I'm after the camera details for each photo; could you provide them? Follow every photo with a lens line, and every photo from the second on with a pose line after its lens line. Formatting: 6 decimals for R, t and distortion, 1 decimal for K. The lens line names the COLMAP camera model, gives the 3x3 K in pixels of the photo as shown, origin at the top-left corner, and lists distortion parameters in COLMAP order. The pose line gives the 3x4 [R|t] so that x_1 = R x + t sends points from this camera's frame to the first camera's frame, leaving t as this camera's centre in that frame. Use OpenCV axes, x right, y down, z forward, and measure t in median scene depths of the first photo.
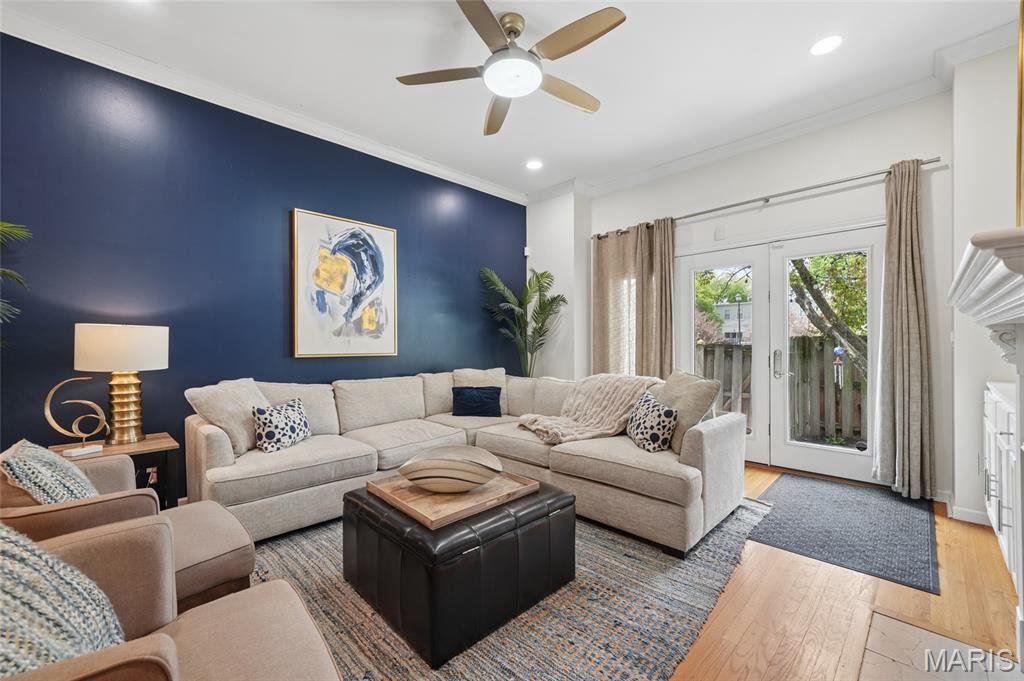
lens RADIAL K [[414.6, 0, 512.5], [0, 414.6, 345.5], [0, 0, 1]] dist [-0.000621, -0.000066]
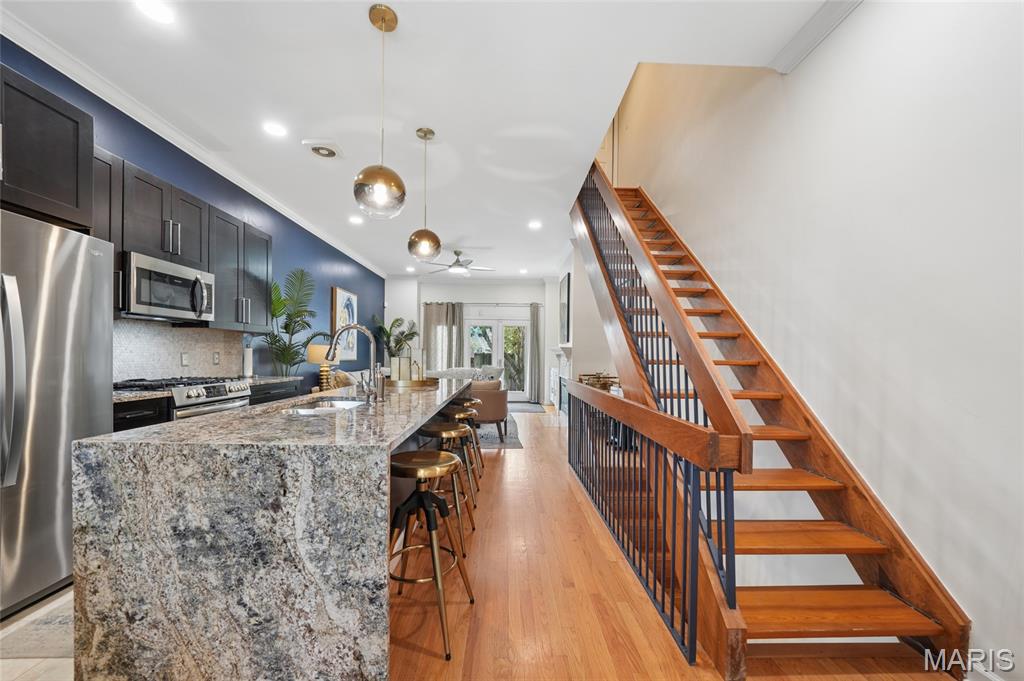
lens RADIAL K [[395.5, 0, 511.4], [0, 395.5, 359.1], [0, 0, 1]] dist [-0.010624, -0.000018]
pose [[0.692886, 0.009653, 0.720983, -1.223047], [-0.013631, 0.999907, -0.000289, 0.011525], [-0.720918, -0.009627, 0.692953, -0.891760]]
